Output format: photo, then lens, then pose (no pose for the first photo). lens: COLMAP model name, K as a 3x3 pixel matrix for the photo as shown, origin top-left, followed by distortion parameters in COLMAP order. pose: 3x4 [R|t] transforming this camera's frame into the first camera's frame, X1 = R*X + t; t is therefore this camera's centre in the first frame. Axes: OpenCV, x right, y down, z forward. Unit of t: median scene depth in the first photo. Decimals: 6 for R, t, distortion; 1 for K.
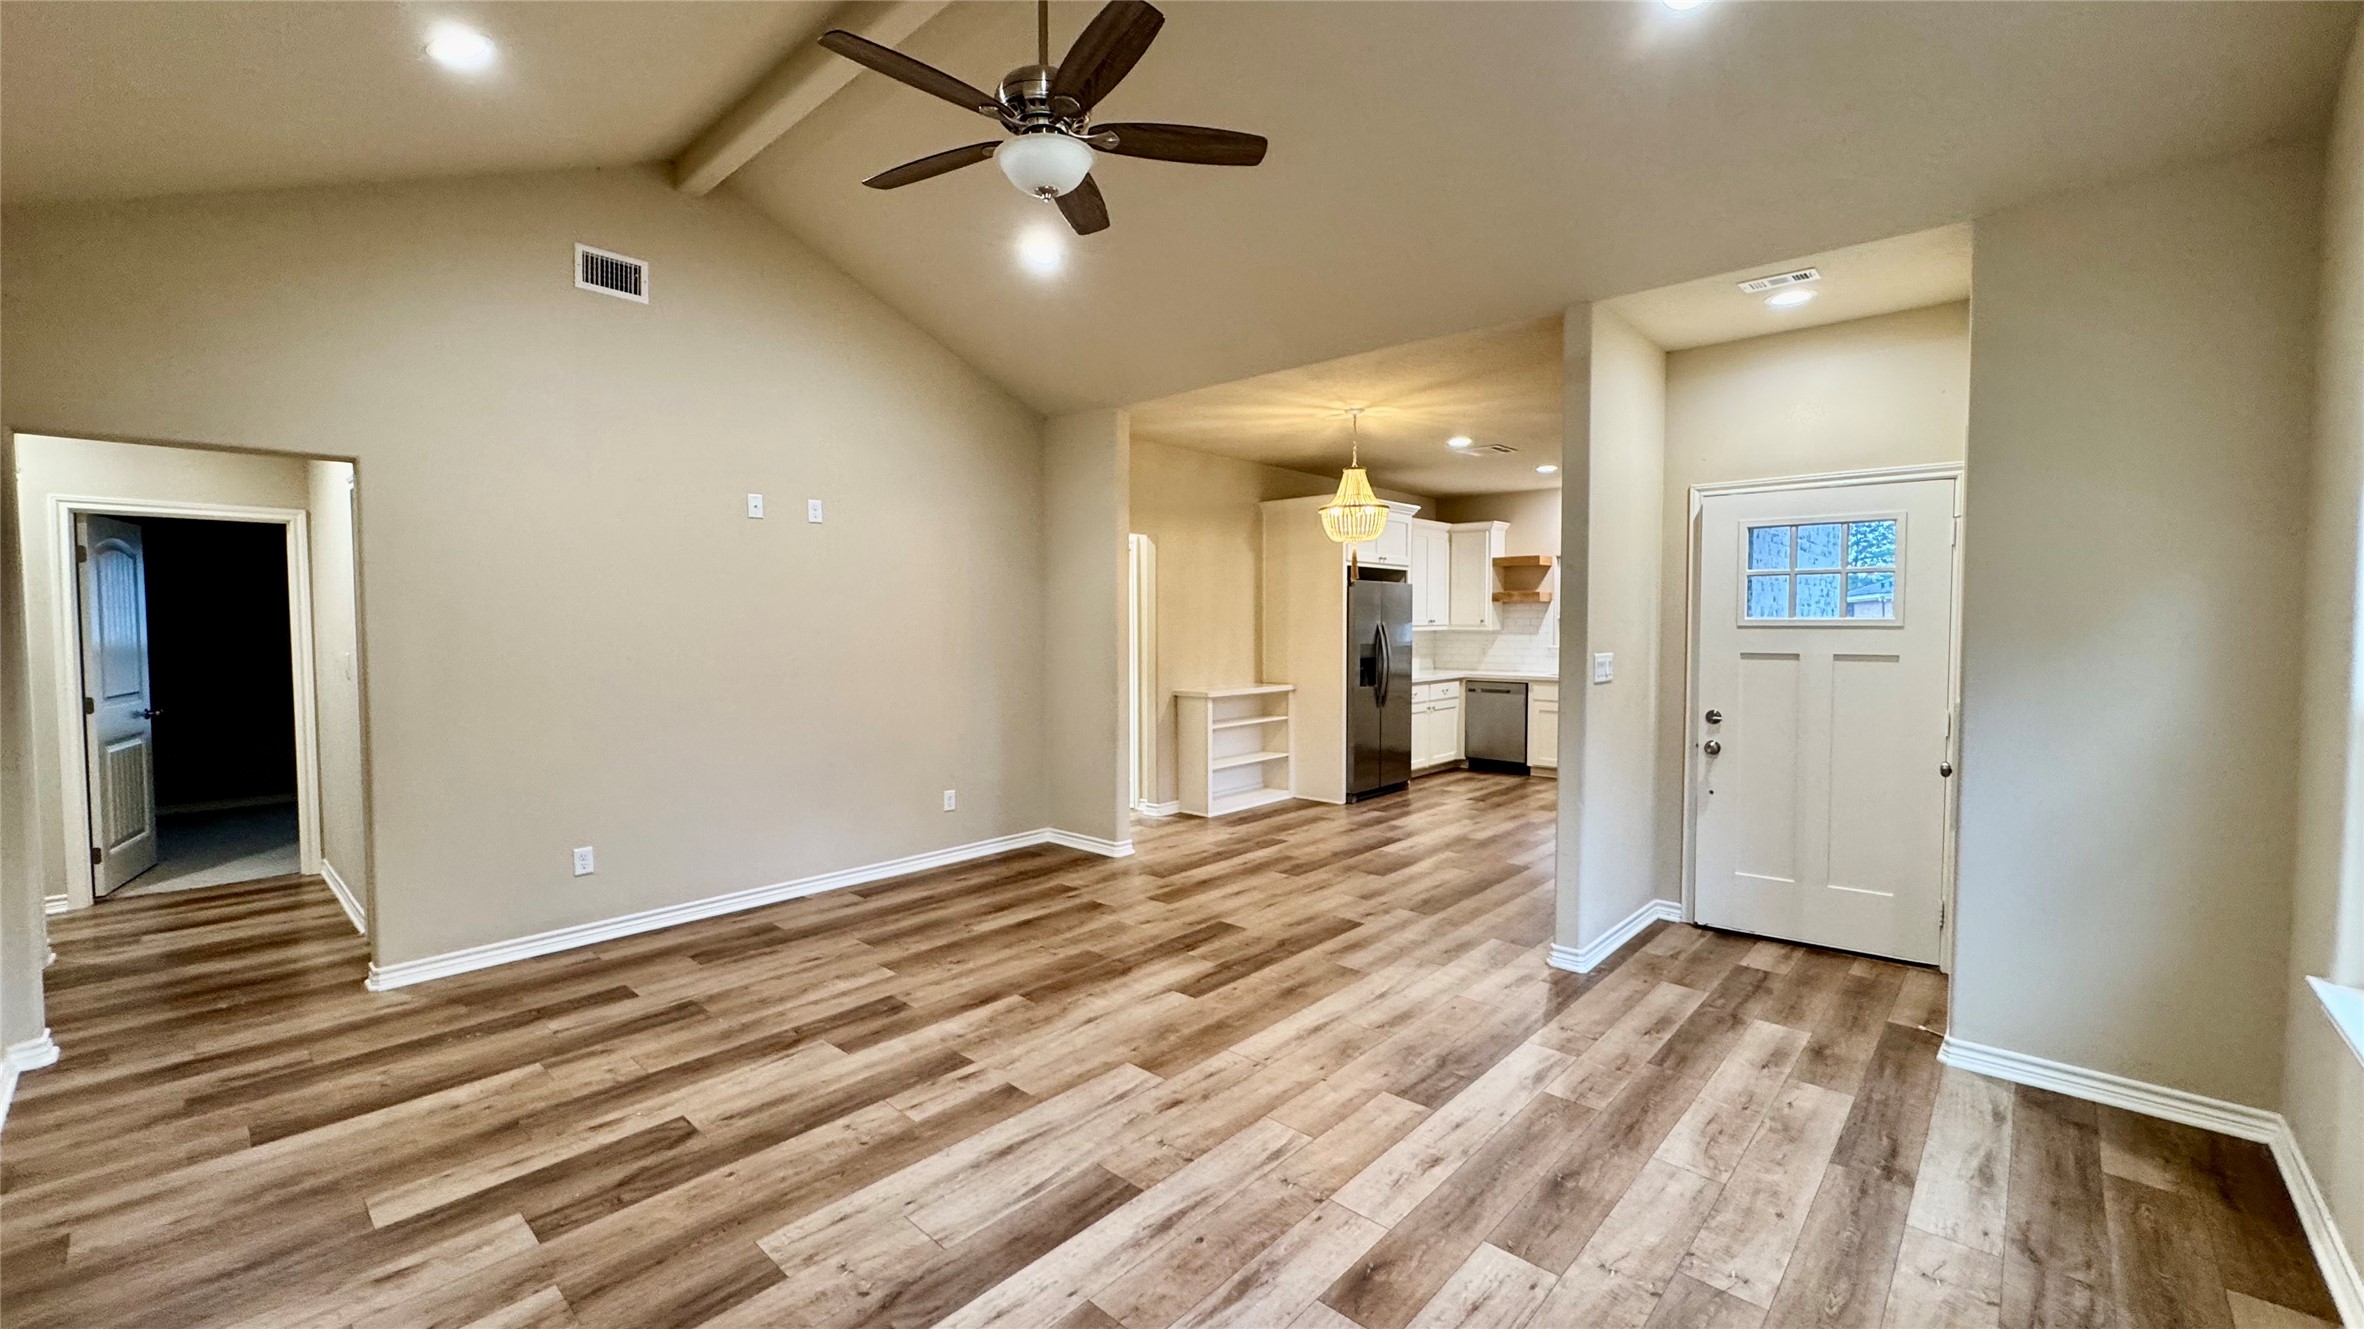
lens RADIAL K [[940.5, 0, 1182.4], [0, 940.5, 657.7], [0, 0, 1]] dist [-0.003712, 0.000148]
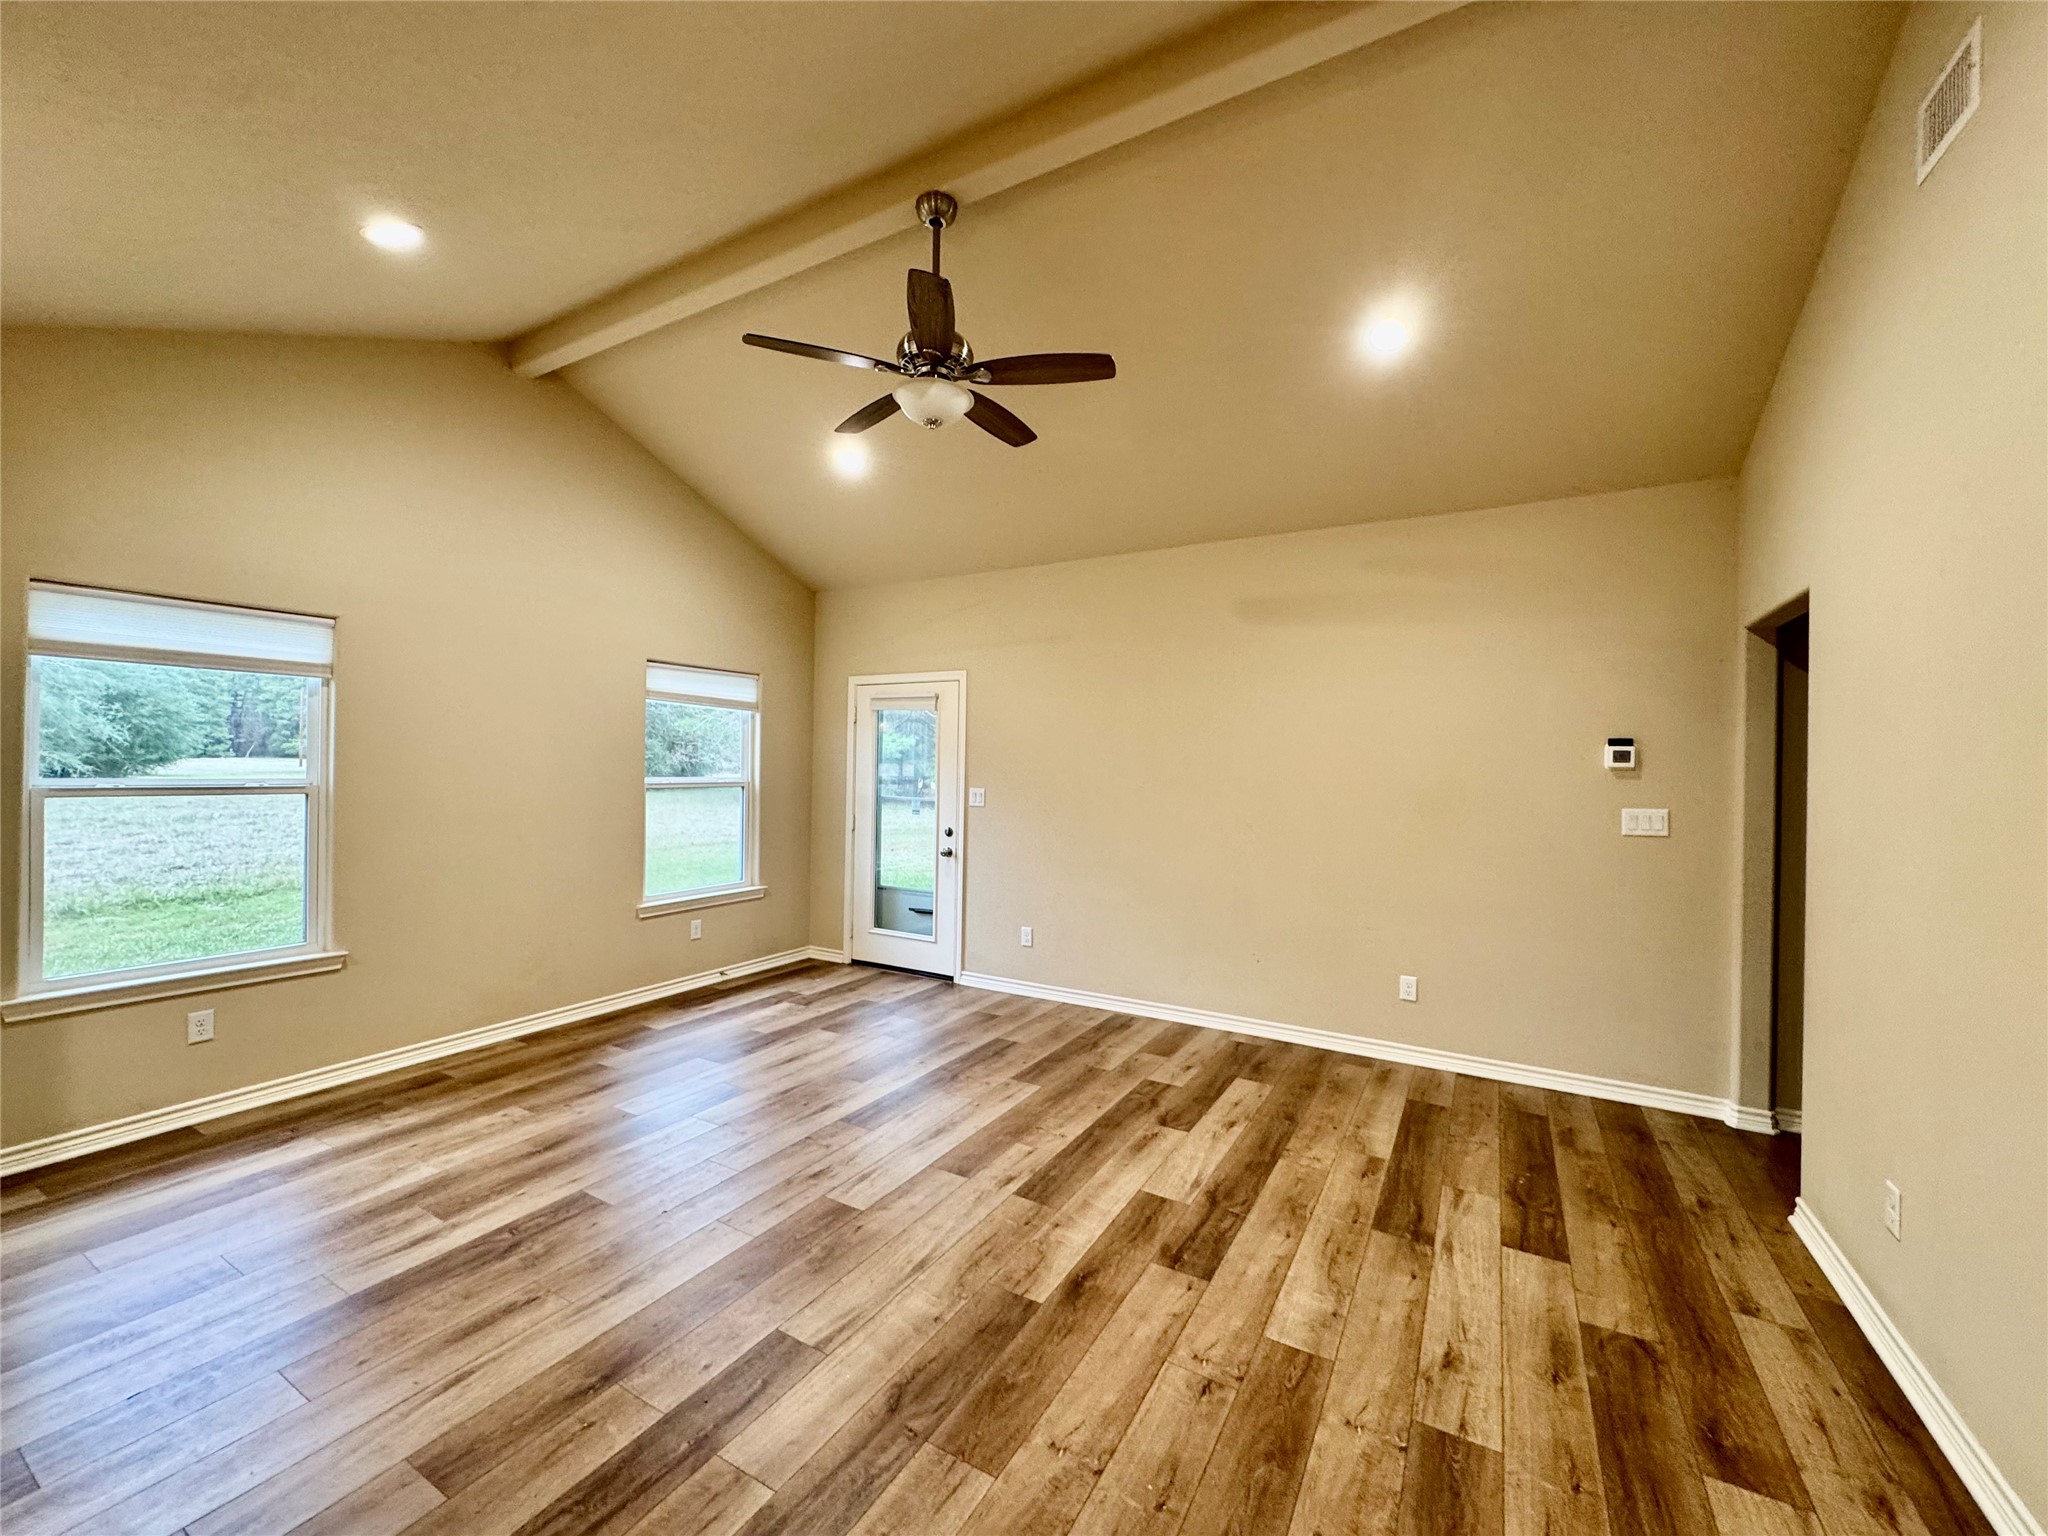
lens RADIAL K [[817.6, 0, 1022.8], [0, 817.6, 762.7], [0, 0, 1]] dist [-0.004063, 0.000538]
pose [[-0.976383, -0.014059, -0.215590, -0.027484], [-0.022415, 0.999087, 0.036360, -0.071403], [0.214882, 0.040334, -0.975807, 1.718524]]
